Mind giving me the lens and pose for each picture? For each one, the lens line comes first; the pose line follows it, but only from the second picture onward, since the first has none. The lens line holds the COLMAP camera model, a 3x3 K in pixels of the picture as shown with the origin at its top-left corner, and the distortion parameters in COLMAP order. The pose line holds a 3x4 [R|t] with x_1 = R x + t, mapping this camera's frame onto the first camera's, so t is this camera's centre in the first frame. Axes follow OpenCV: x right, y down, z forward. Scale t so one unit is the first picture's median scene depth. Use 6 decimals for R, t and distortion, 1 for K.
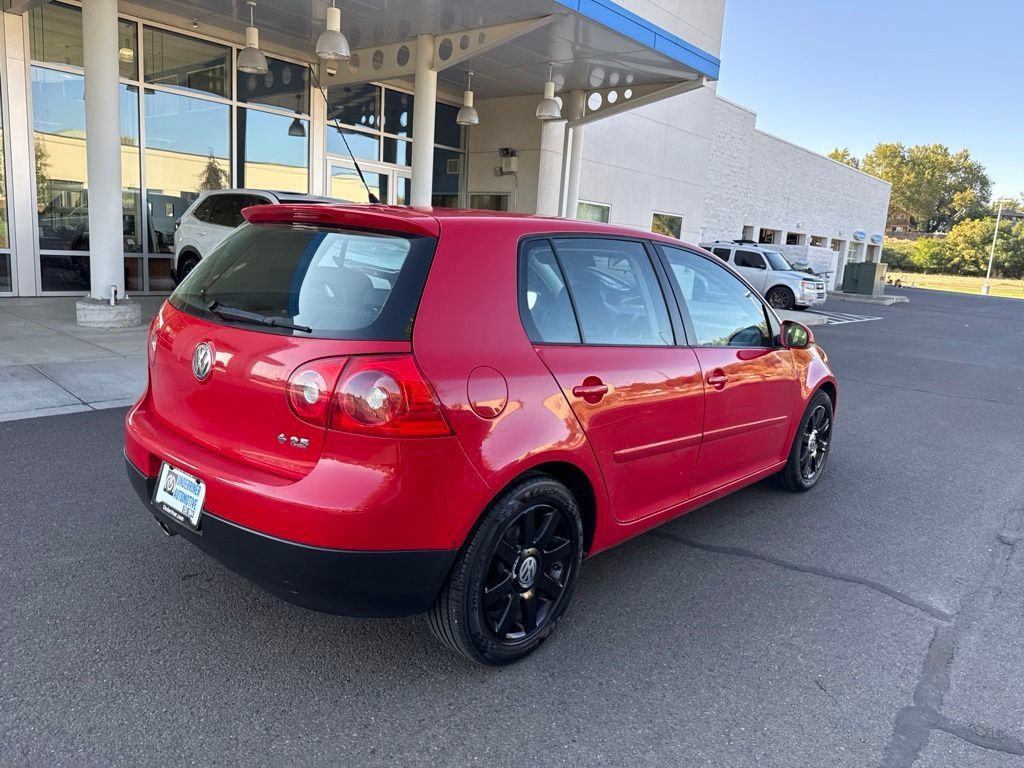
lens RADIAL K [[719.8, 0, 522.6], [0, 719.8, 381.8], [0, 0, 1]] dist [0.064301, -0.081802]
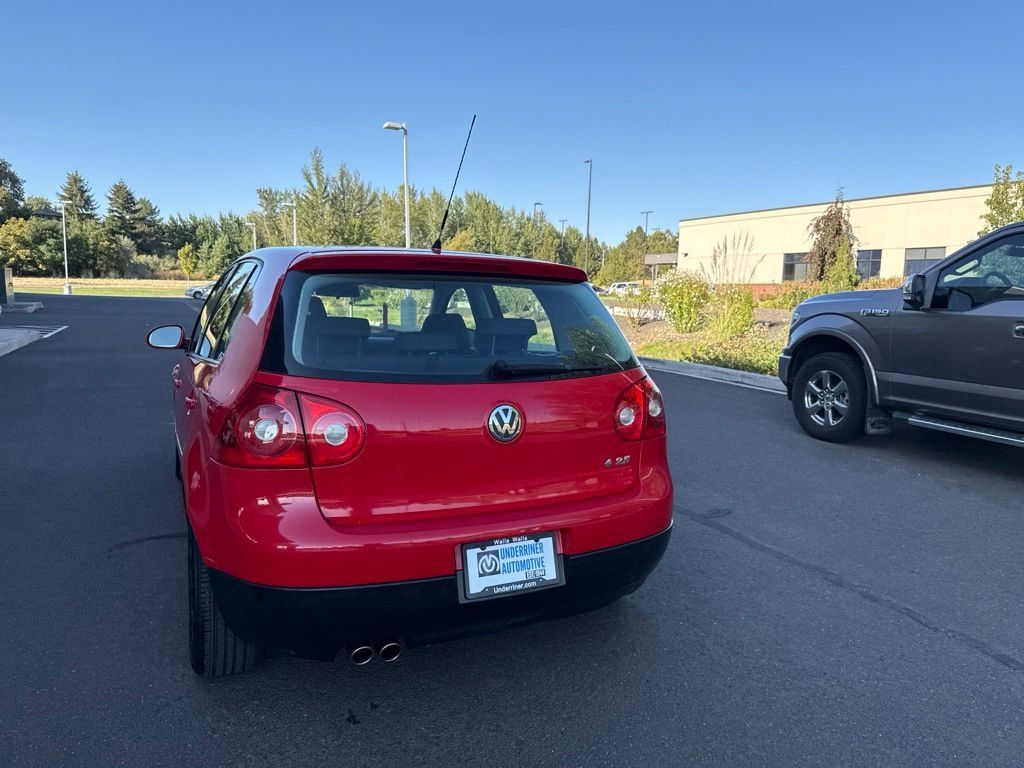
lens RADIAL K [[719.8, 0, 518.3], [0, 719.8, 394.7], [0, 0, 1]] dist [0.064301, -0.081802]
pose [[0.402776, -0.187150, 0.895961, -0.224862], [0.169499, 0.977193, 0.127921, -0.032359], [-0.899467, 0.100341, 0.425312, 0.100630]]
